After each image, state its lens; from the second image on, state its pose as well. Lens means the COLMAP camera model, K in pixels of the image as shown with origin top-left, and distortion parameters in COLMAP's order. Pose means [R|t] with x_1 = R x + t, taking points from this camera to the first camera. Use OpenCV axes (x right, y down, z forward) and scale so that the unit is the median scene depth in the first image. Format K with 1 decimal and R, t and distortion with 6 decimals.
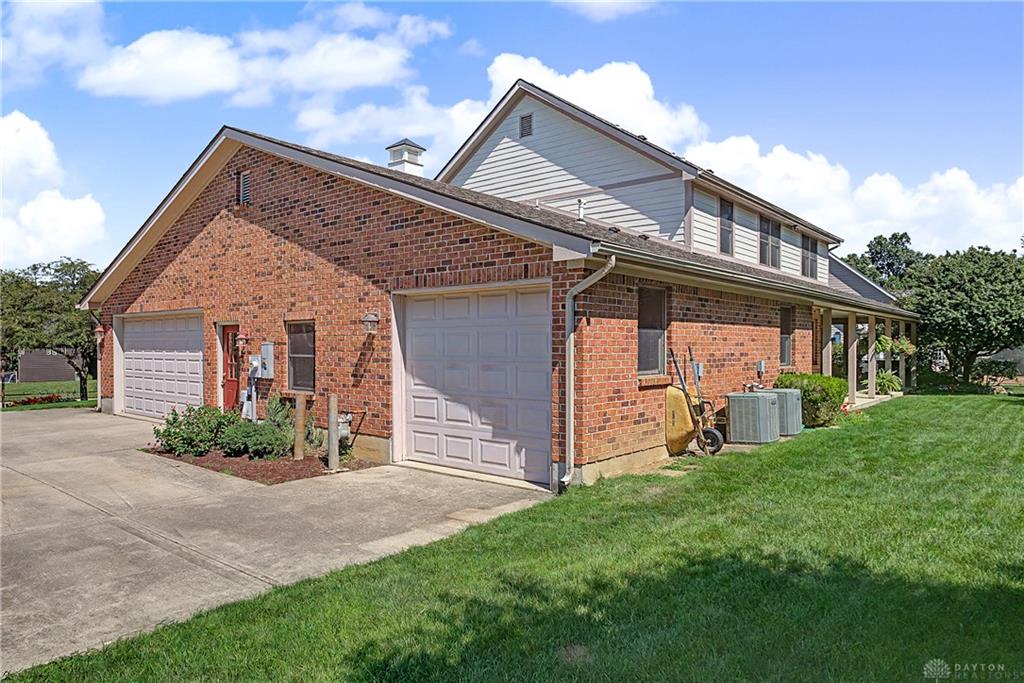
lens RADIAL K [[663.7, 0, 480.3], [0, 663.7, 333.7], [0, 0, 1]] dist [-0.006948, 0.000253]
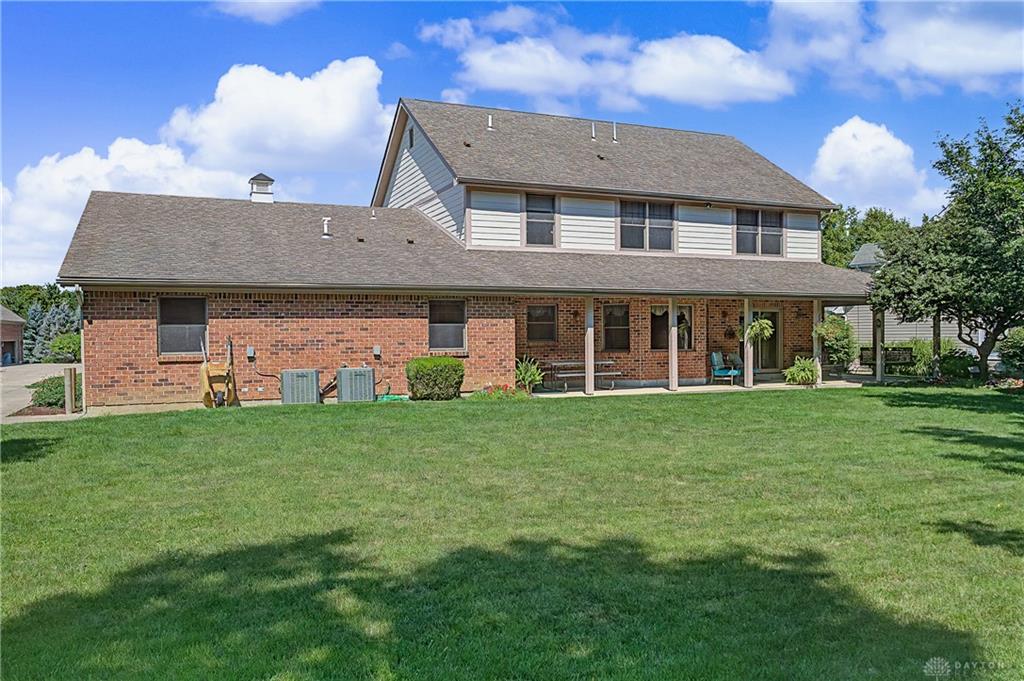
lens RADIAL K [[797.1, 0, 519.0], [0, 797.1, 342.7], [0, 0, 1]] dist [0.006714, -0.000673]
pose [[0.906700, -0.006120, -0.421732, 0.794380], [0.018324, 0.999522, 0.024891, 0.001316], [0.421378, -0.030296, 0.906379, -0.152342]]
